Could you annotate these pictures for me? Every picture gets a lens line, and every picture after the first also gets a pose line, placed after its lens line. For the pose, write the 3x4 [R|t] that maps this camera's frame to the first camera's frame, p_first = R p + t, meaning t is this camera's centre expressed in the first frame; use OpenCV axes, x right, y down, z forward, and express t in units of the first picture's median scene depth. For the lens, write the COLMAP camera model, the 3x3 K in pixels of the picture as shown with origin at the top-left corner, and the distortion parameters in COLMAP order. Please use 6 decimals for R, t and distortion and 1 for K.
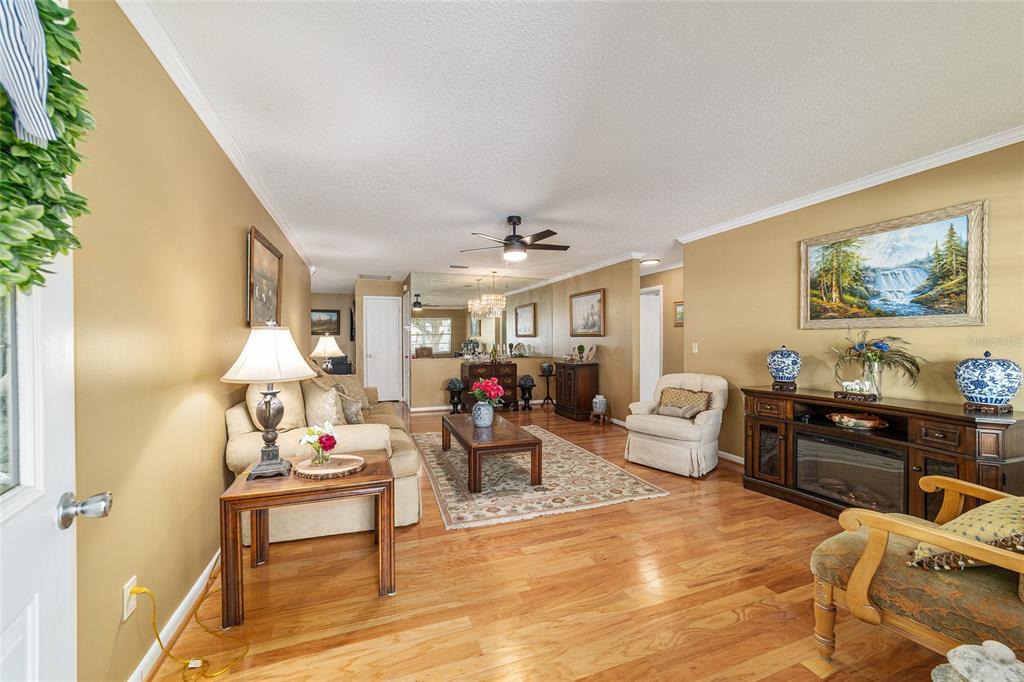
lens RADIAL K [[395.7, 0, 513.1], [0, 395.7, 340.7], [0, 0, 1]] dist [-0.011434, 0.005796]
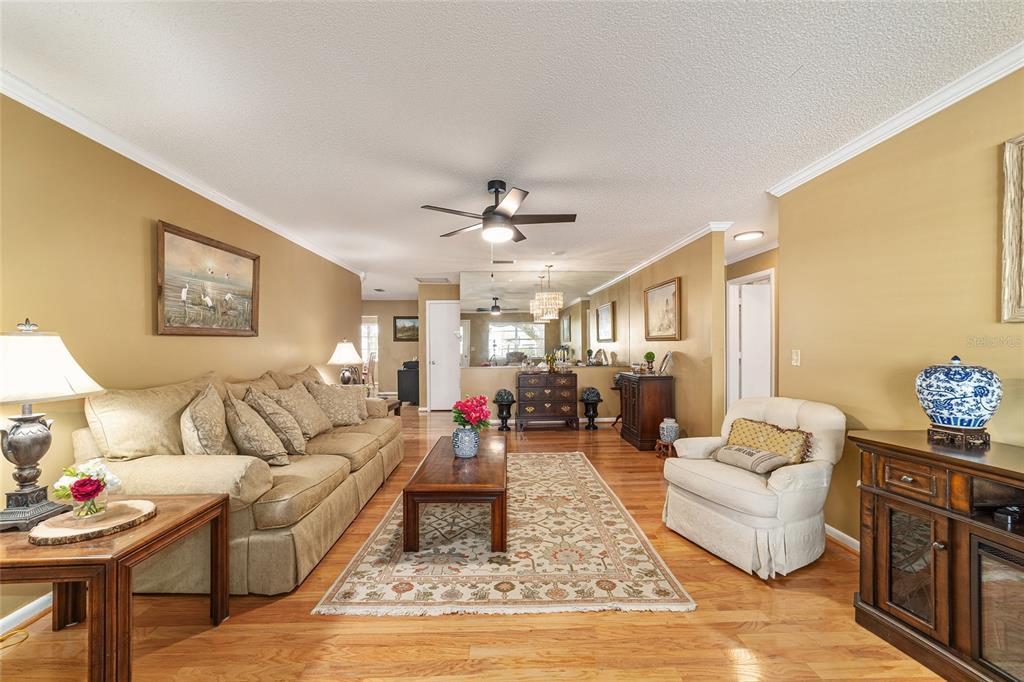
lens RADIAL K [[395.7, 0, 512.0], [0, 395.7, 348.1], [0, 0, 1]] dist [-0.011434, 0.005796]
pose [[0.947241, -0.001520, -0.320520, 0.297032], [0.003144, 0.999985, 0.004549, -0.001749], [0.320508, -0.005316, 0.947231, 0.326789]]
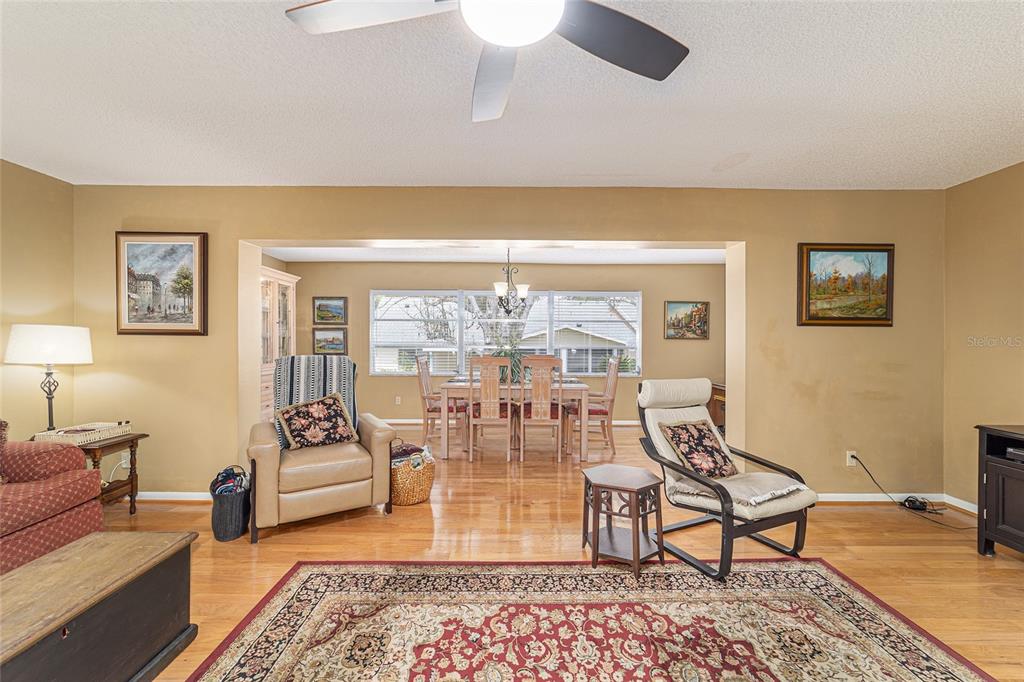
lens RADIAL K [[395.7, 0, 510.7], [0, 395.7, 343.9], [0, 0, 1]] dist [-0.011434, 0.005796]
pose [[0.936502, 0.004572, -0.350631, -1.819097], [-0.003534, 0.999987, 0.003601, -0.001388], [0.350643, -0.002133, 0.936507, 1.821480]]
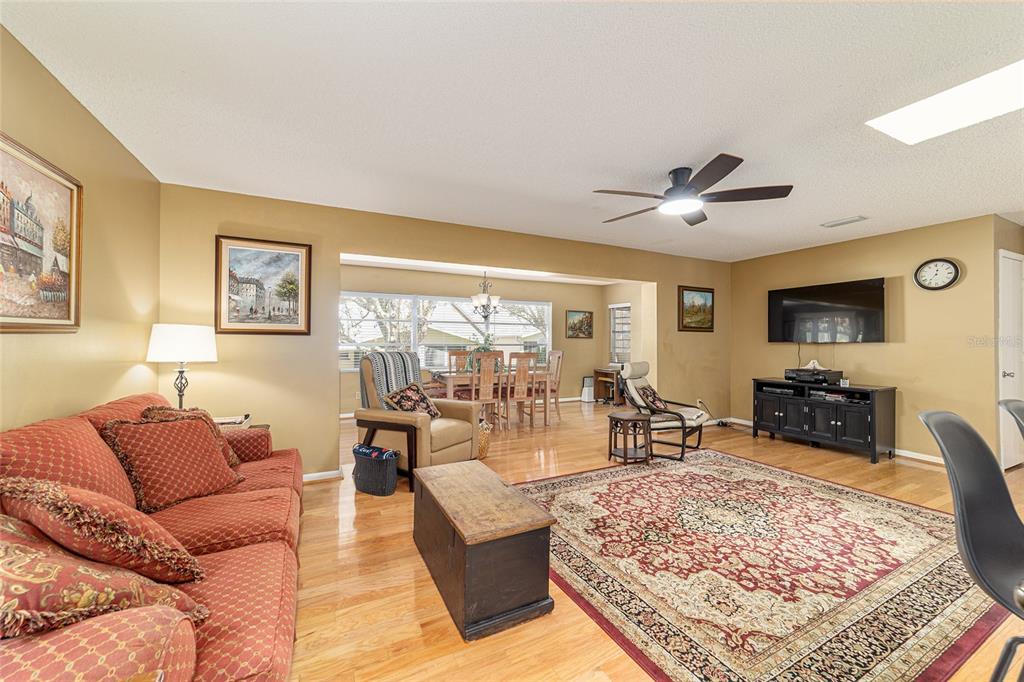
lens RADIAL K [[395.7, 0, 513.8], [0, 395.7, 338.3], [0, 0, 1]] dist [-0.011434, 0.005796]
pose [[0.994405, 0.002263, 0.105610, -2.373038], [-0.001518, 0.999973, -0.007135, -0.000313], [-0.105623, 0.006934, 0.994382, 1.344300]]
